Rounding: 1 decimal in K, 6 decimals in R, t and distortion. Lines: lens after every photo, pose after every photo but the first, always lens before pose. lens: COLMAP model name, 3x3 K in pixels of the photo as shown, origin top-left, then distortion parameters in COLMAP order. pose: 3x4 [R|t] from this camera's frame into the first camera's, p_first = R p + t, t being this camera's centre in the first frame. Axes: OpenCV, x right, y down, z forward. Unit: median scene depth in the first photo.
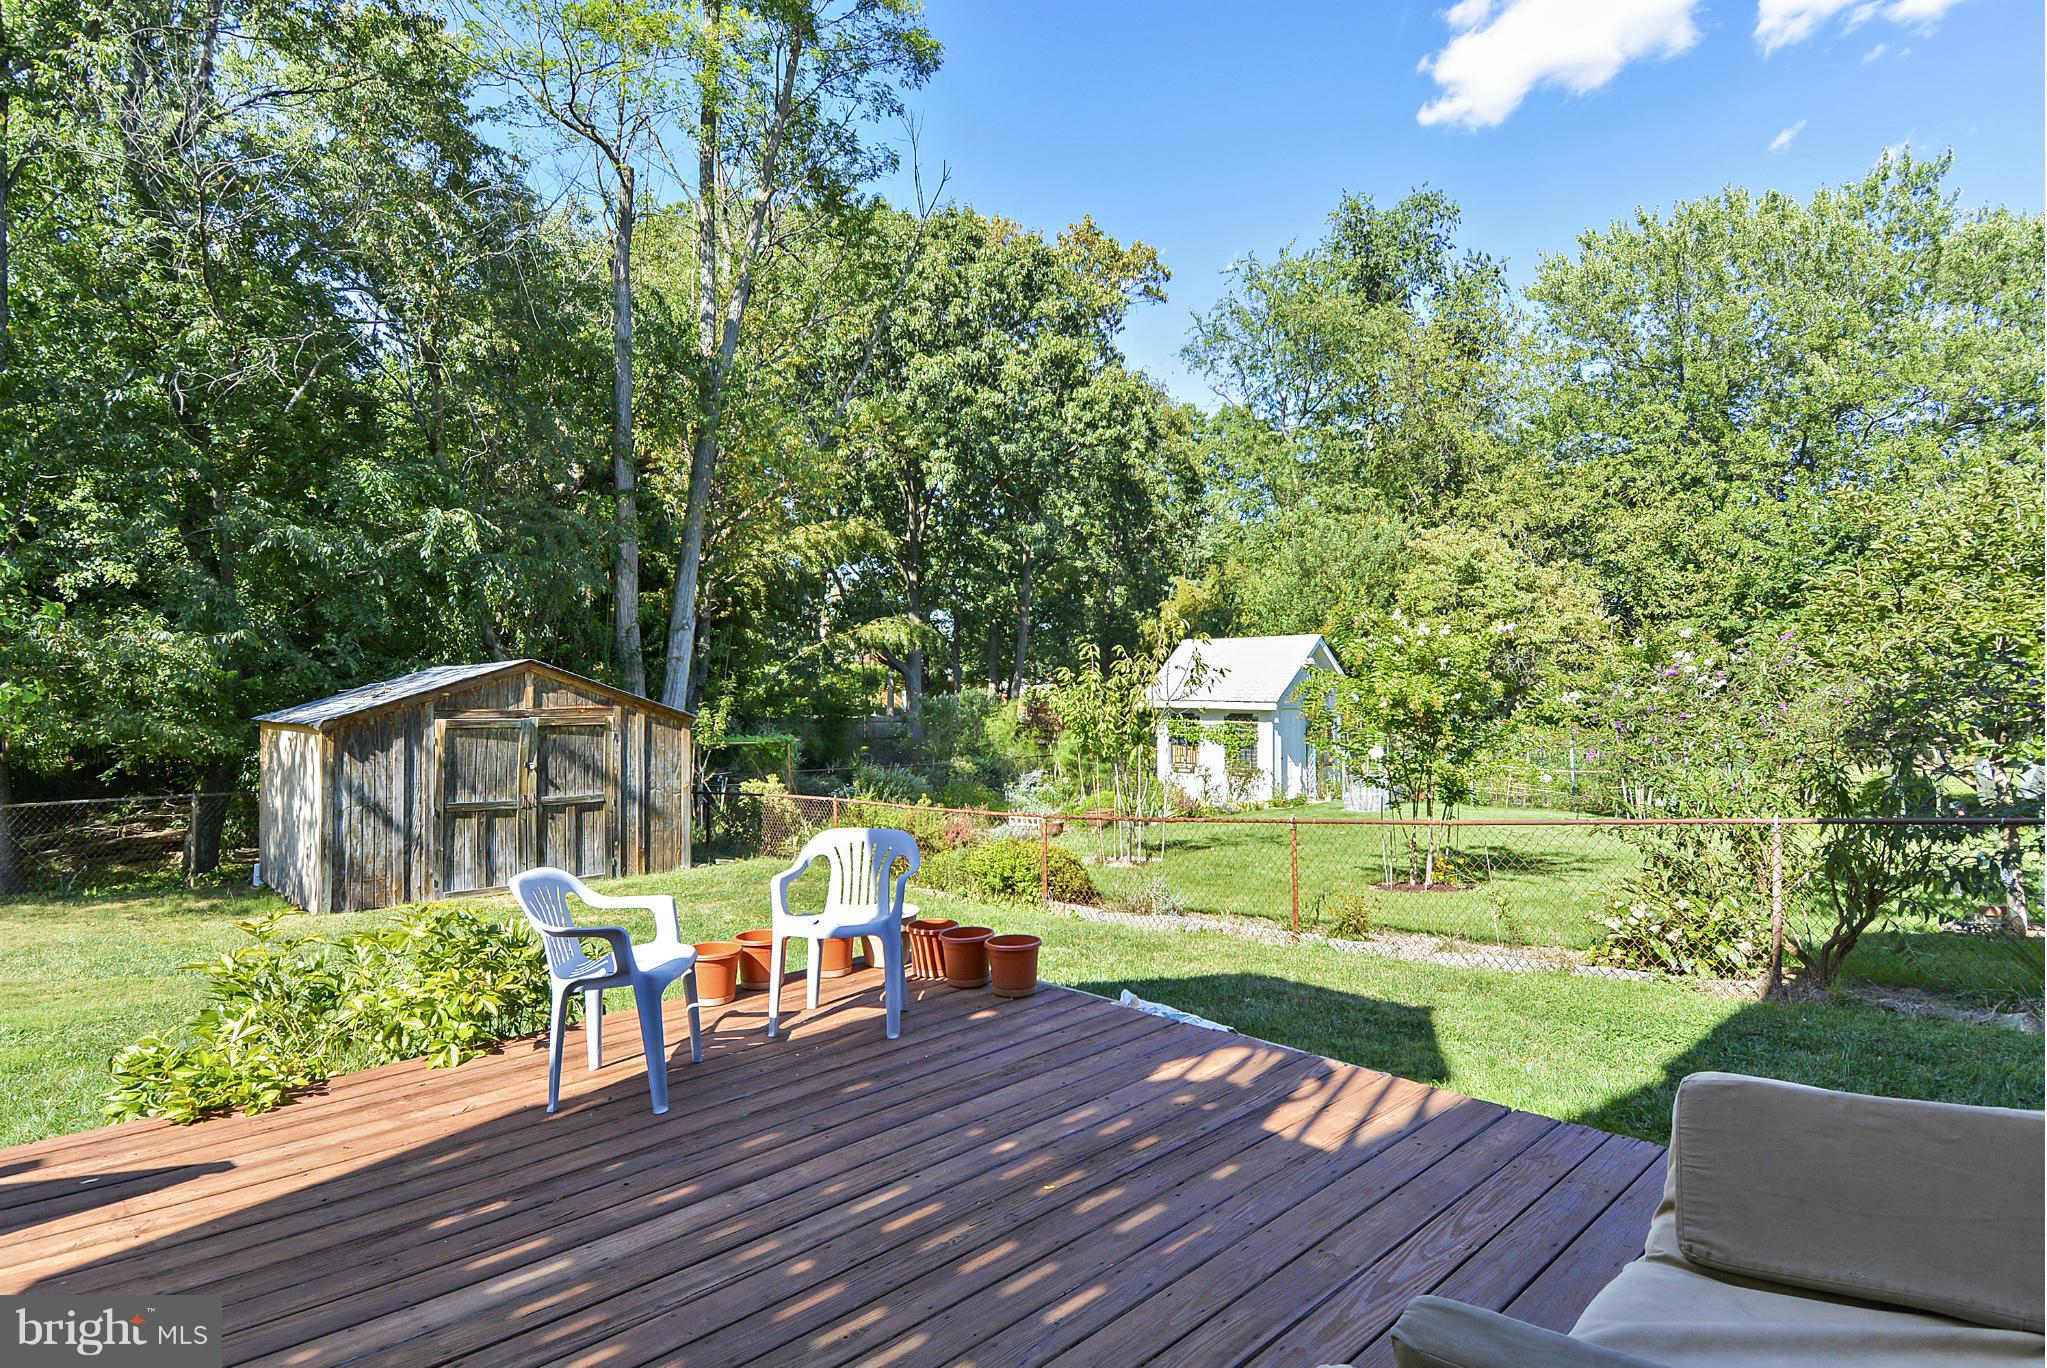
lens RADIAL K [[1074.1, 0, 1013.5], [0, 1074.1, 704.7], [0, 0, 1]] dist [0.020626, -0.028831]
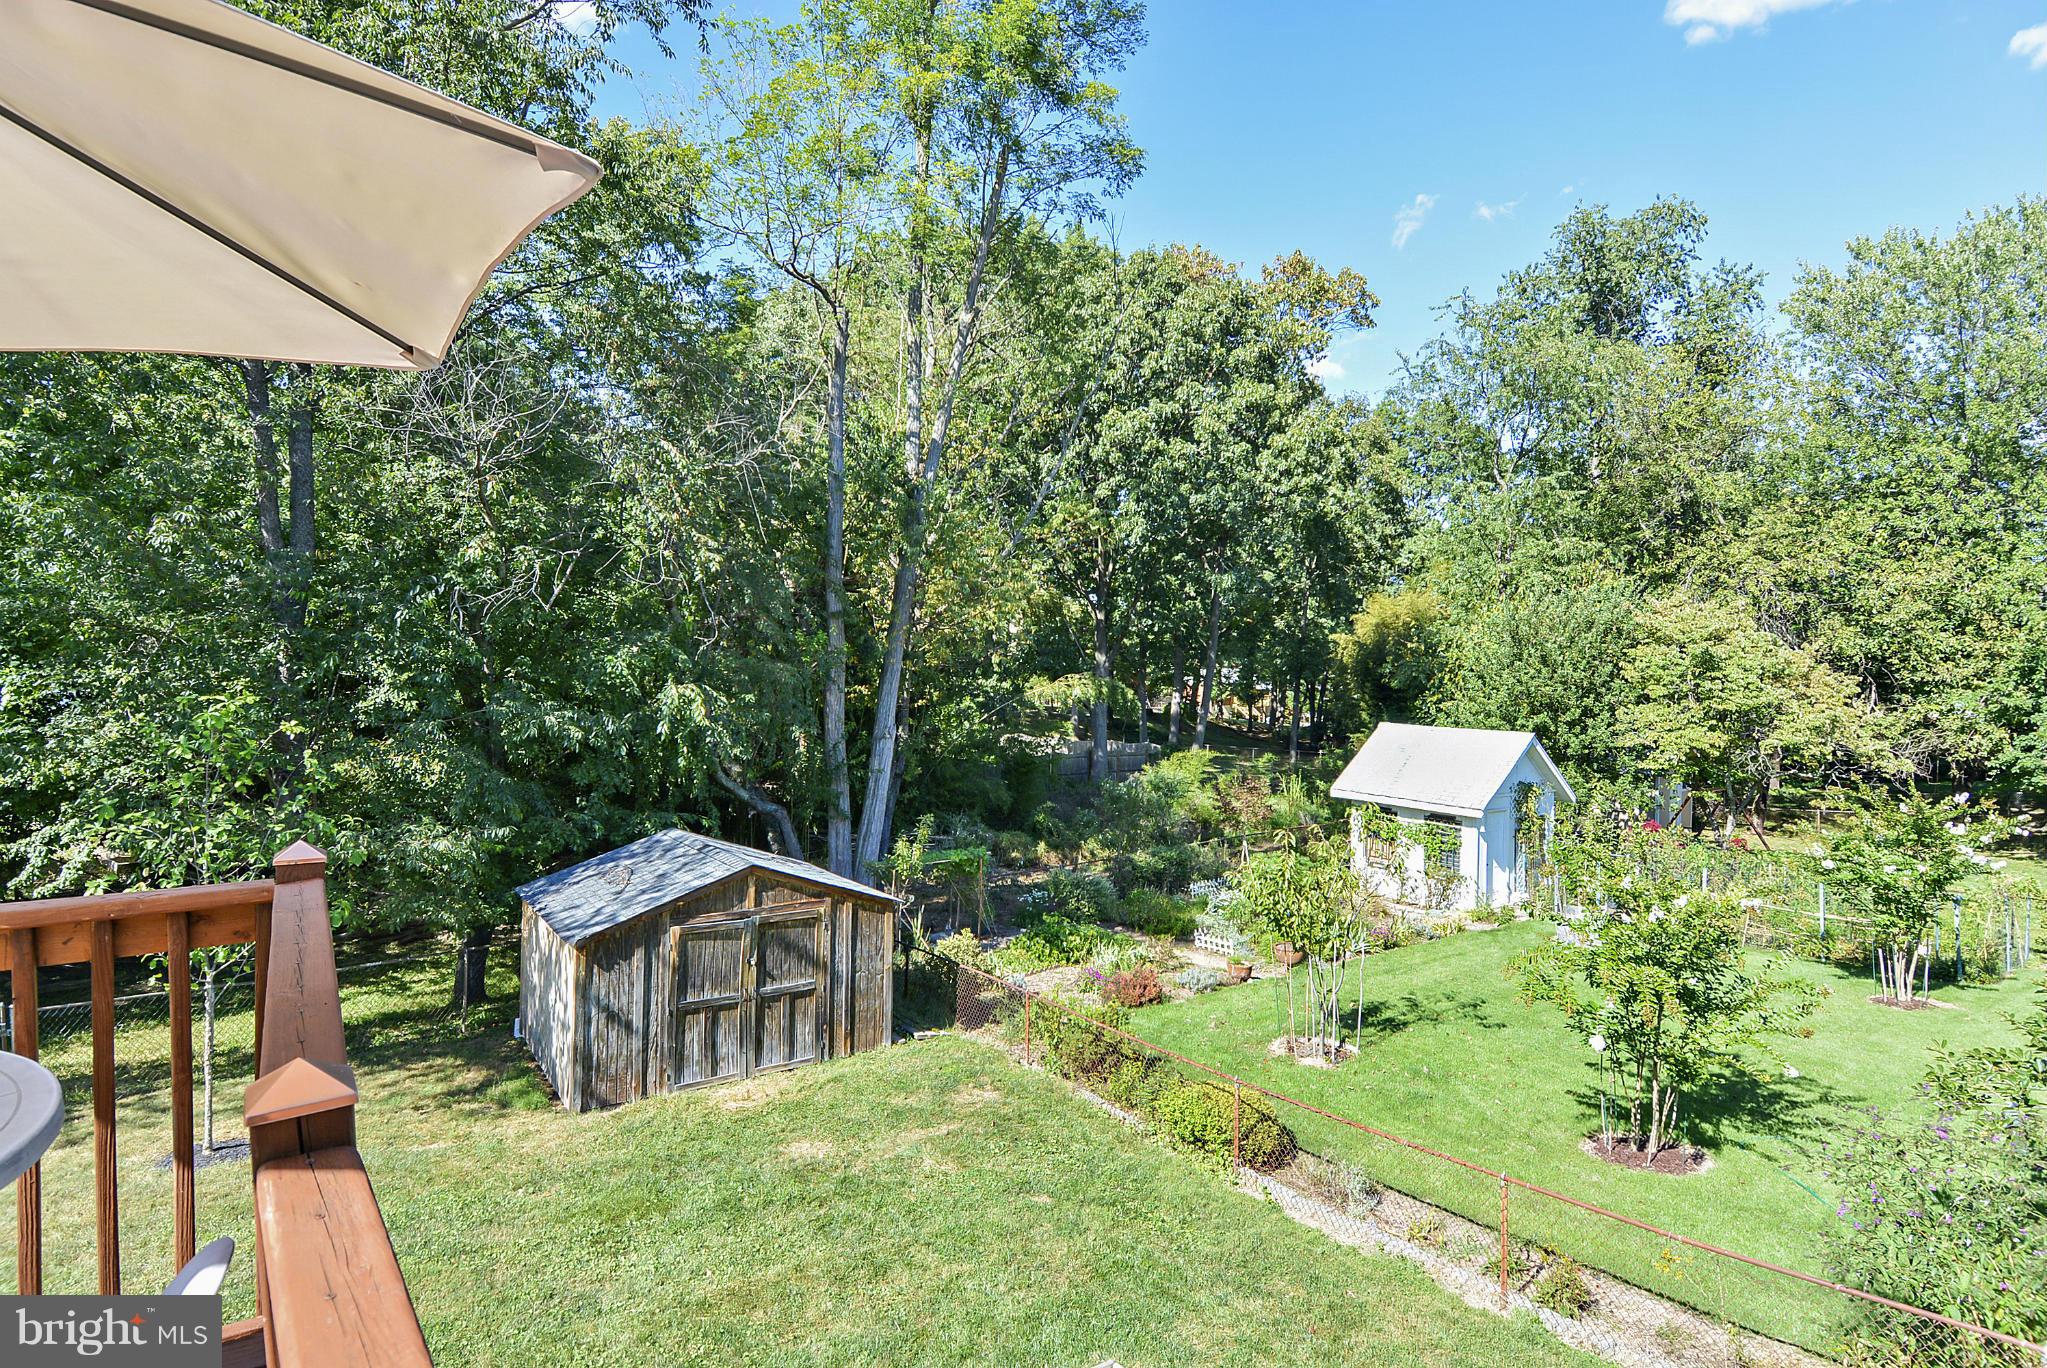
lens RADIAL K [[1074.1, 0, 1018.1], [0, 1074.1, 676.4], [0, 0, 1]] dist [0.020626, -0.028831]
pose [[0.986323, 0.022626, -0.163264, -0.006473], [-0.020707, 0.999695, 0.013448, -0.101511], [0.163519, -0.009883, 0.986491, -0.006177]]
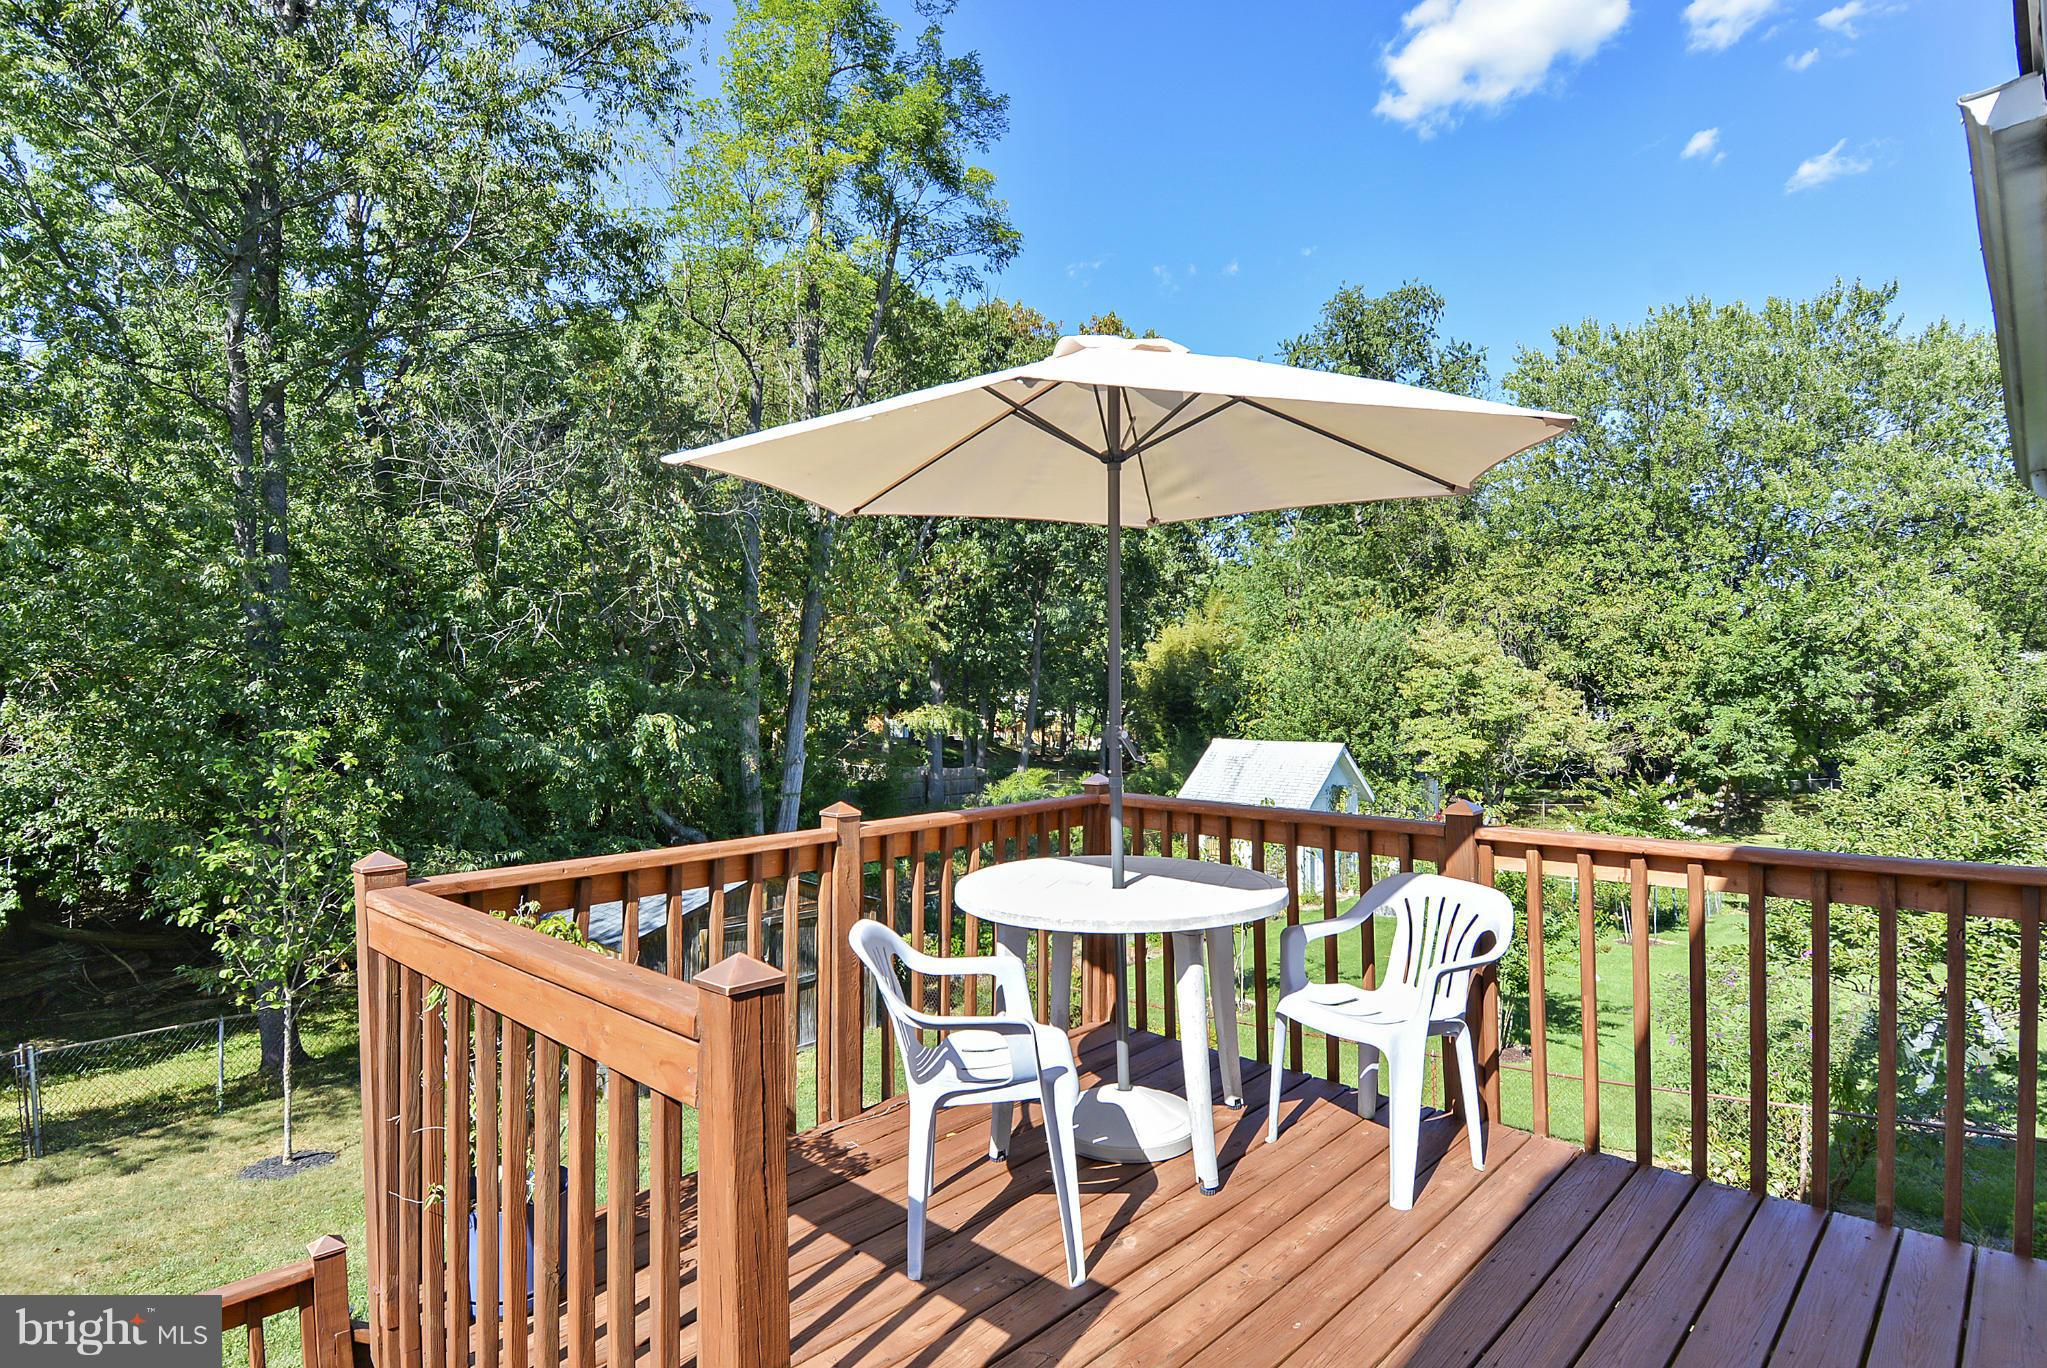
lens RADIAL K [[1074.1, 0, 1003.4], [0, 1074.1, 698.3], [0, 0, 1]] dist [0.020626, -0.028831]
pose [[0.999328, 0.003434, 0.036482, -0.091010], [-0.003556, 0.999988, 0.003292, -0.098182], [-0.036470, -0.003419, 0.999329, -0.086902]]
